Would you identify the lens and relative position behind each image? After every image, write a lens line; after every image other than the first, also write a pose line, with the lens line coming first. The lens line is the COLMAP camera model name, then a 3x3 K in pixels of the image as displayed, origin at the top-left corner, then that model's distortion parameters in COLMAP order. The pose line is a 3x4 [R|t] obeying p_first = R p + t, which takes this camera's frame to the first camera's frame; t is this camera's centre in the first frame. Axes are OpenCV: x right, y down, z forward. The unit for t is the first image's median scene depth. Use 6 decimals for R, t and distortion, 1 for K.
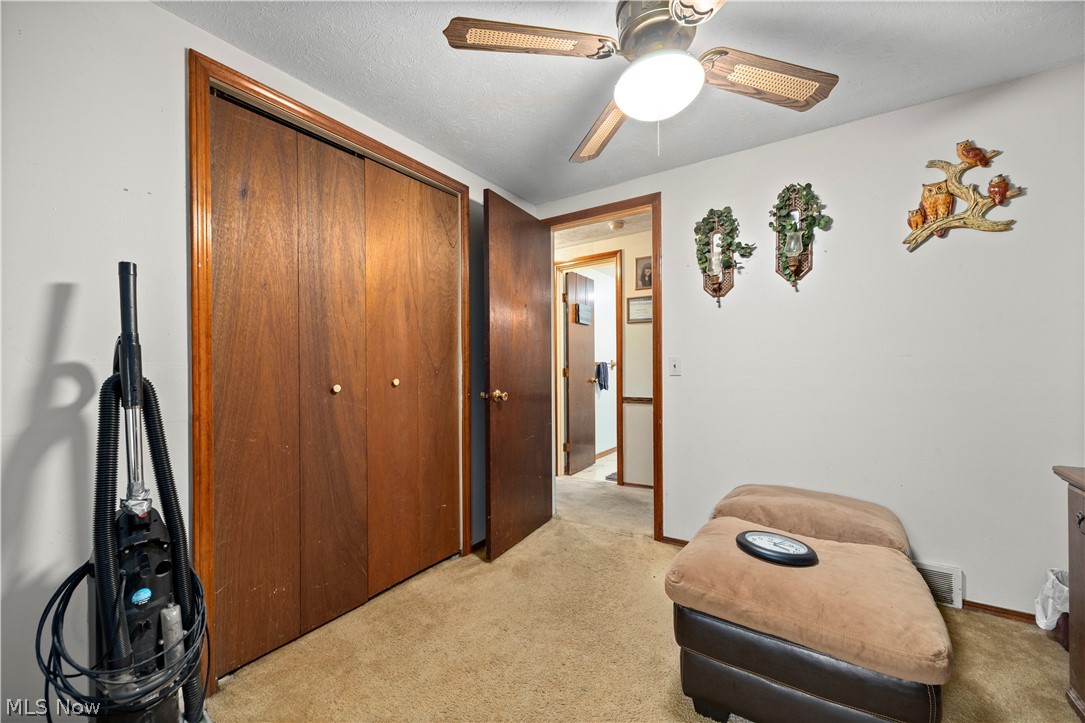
lens RADIAL K [[437.7, 0, 542.3], [0, 437.7, 365.7], [0, 0, 1]] dist [0.008148, -0.000396]
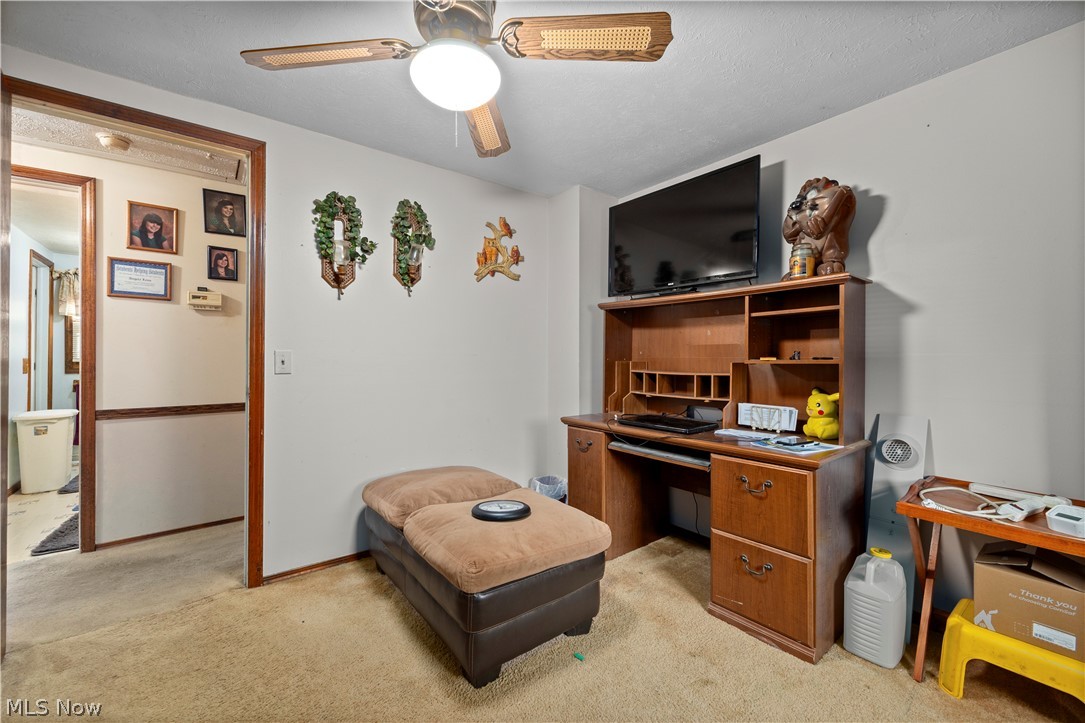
lens RADIAL K [[437.7, 0, 543.1], [0, 437.7, 358.9], [0, 0, 1]] dist [0.008148, -0.000396]
pose [[0.323409, 0.012189, 0.946181, -0.349230], [-0.002940, 0.999925, -0.011876, 0.003617], [-0.946255, 0.001059, 0.323420, 0.293900]]
